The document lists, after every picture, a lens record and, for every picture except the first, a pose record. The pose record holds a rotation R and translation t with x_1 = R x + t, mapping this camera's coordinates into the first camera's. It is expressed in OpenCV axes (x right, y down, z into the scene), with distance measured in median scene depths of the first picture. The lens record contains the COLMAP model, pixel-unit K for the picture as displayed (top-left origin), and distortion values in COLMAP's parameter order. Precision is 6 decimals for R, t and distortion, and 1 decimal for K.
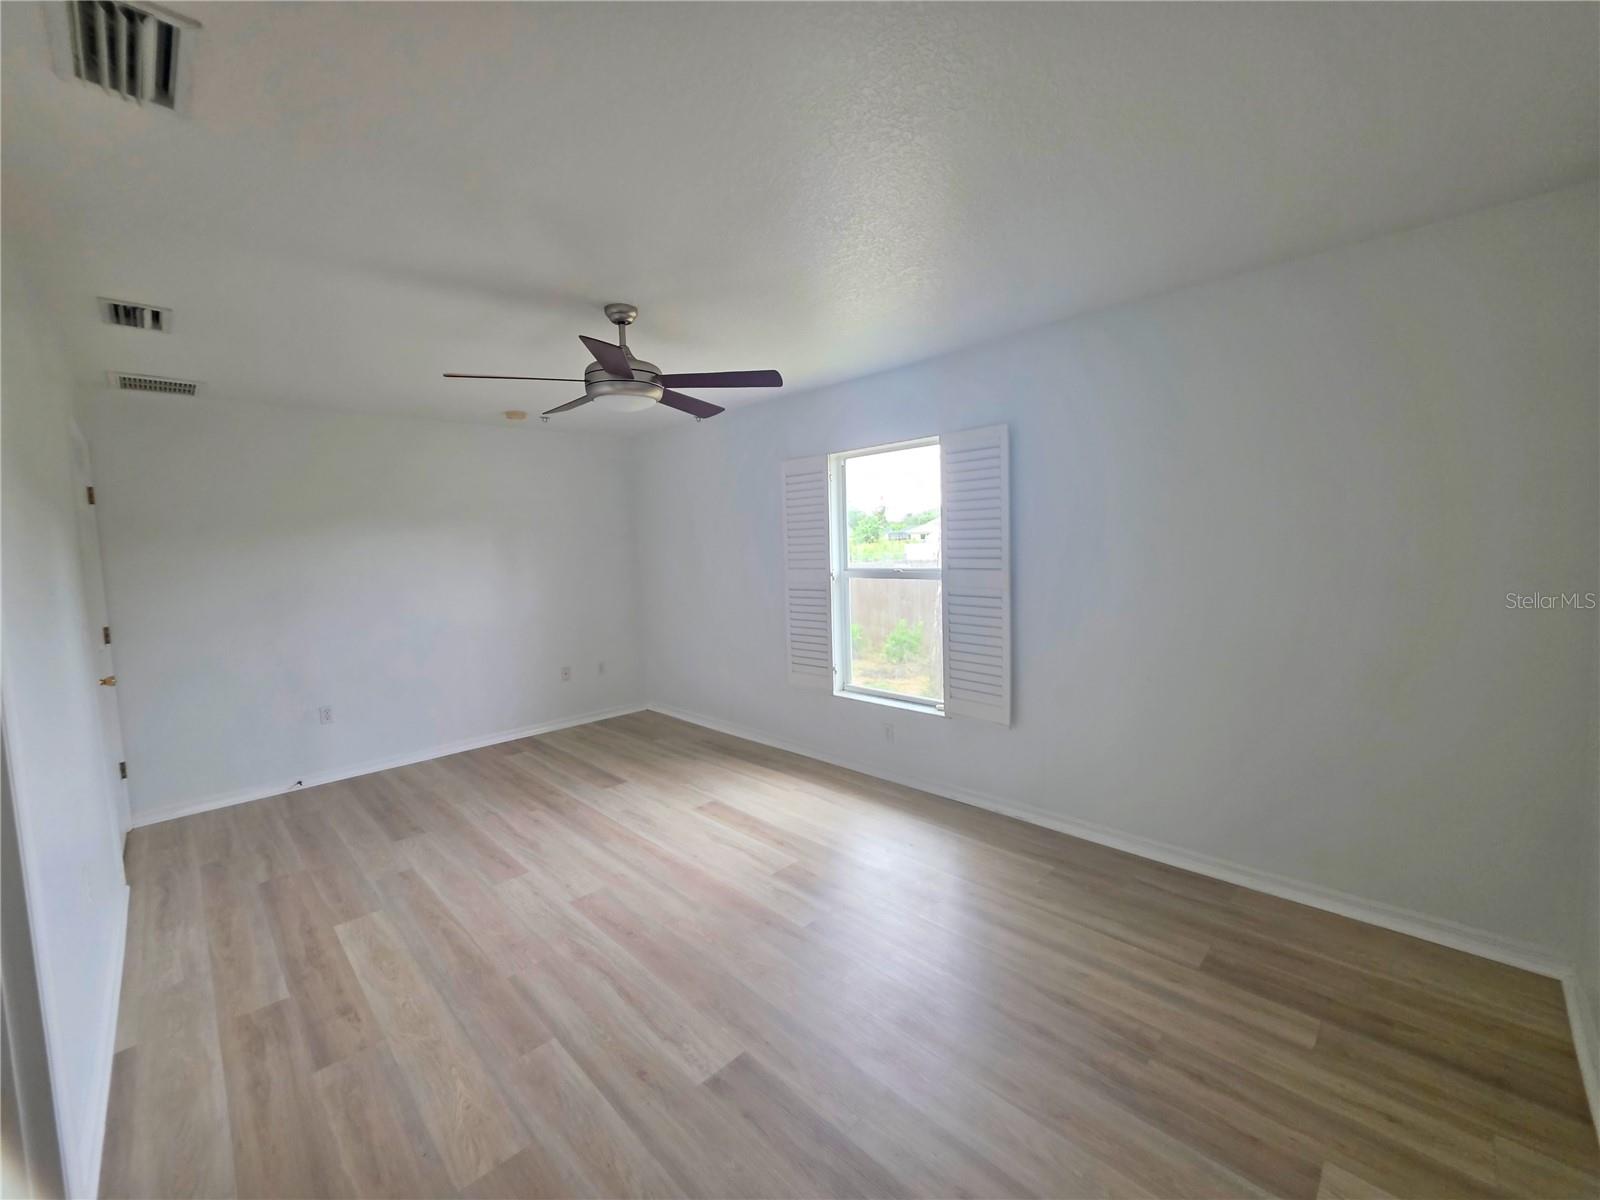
lens RADIAL K [[639.1, 0, 792.7], [0, 639.1, 598.1], [0, 0, 1]] dist [0.000585, 0.000456]
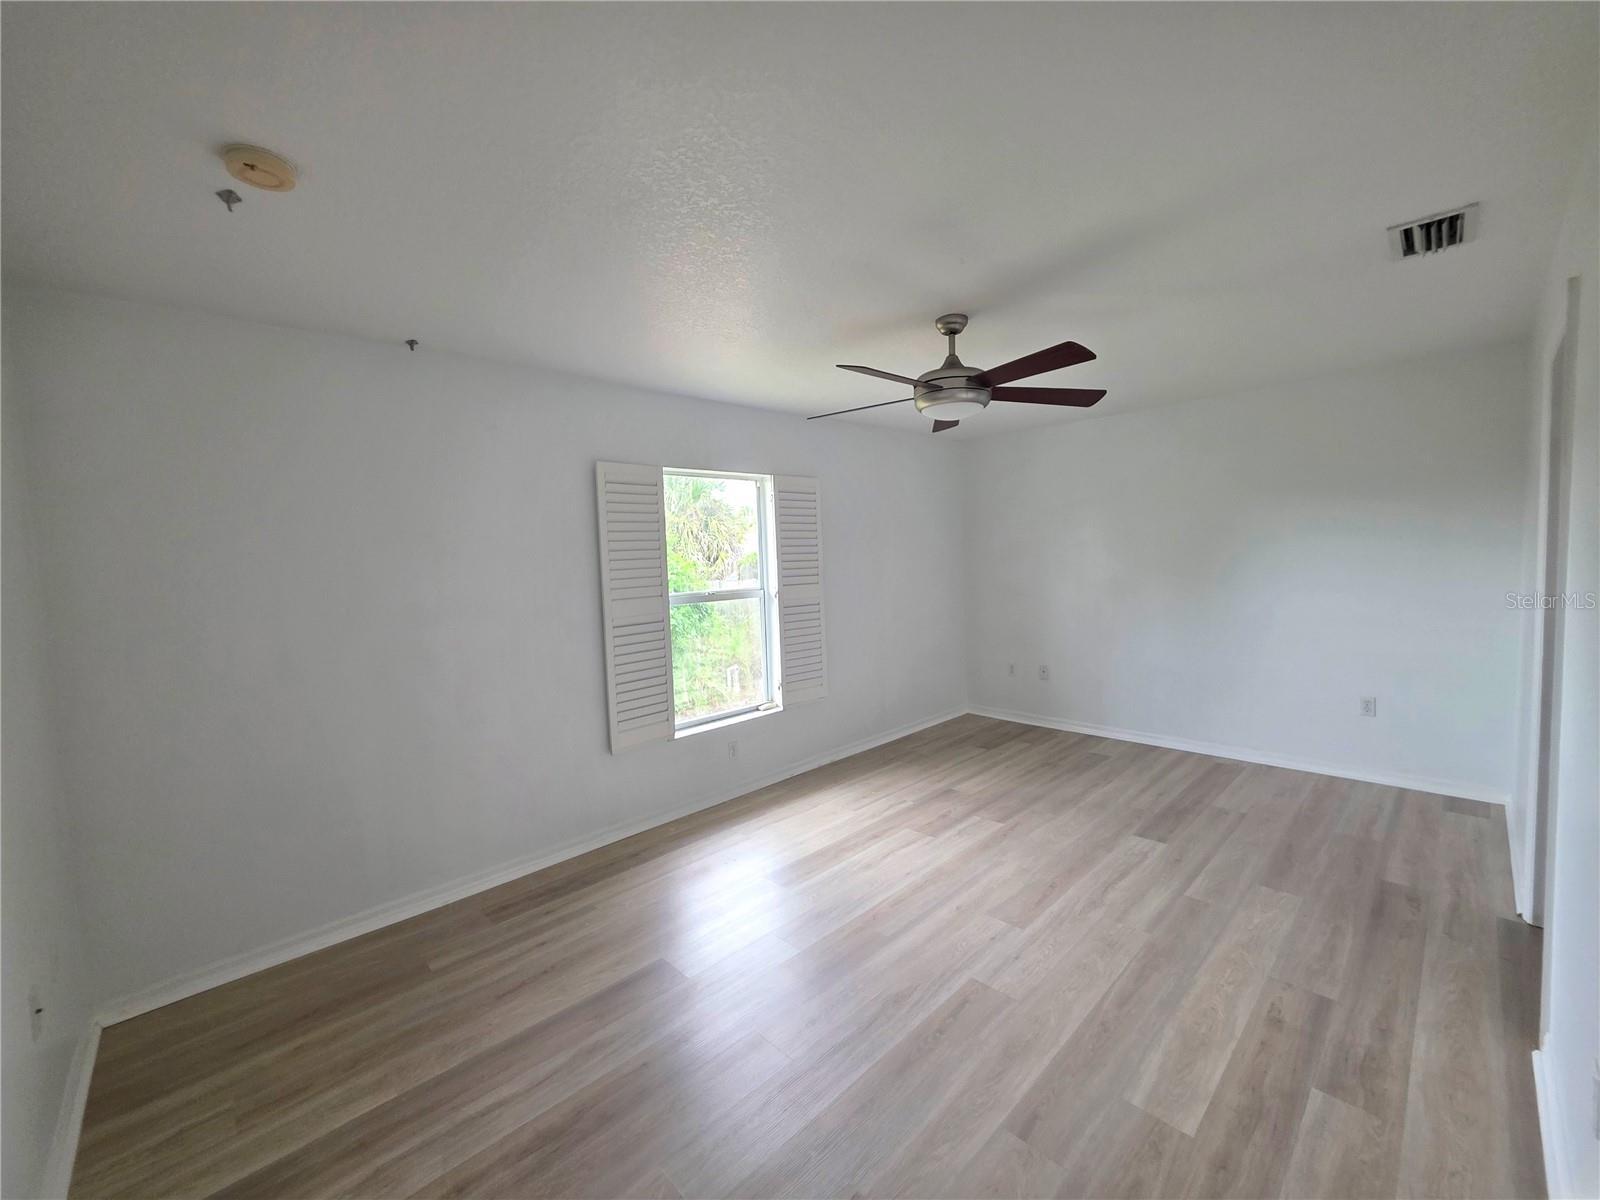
lens RADIAL K [[639.1, 0, 792.7], [0, 639.1, 598.1], [0, 0, 1]] dist [0.000585, 0.000456]
pose [[0.024094, -0.033618, 0.999144, -1.458258], [0.122296, 0.992027, 0.030430, -0.087224], [-0.992201, 0.121458, 0.028013, 1.425503]]
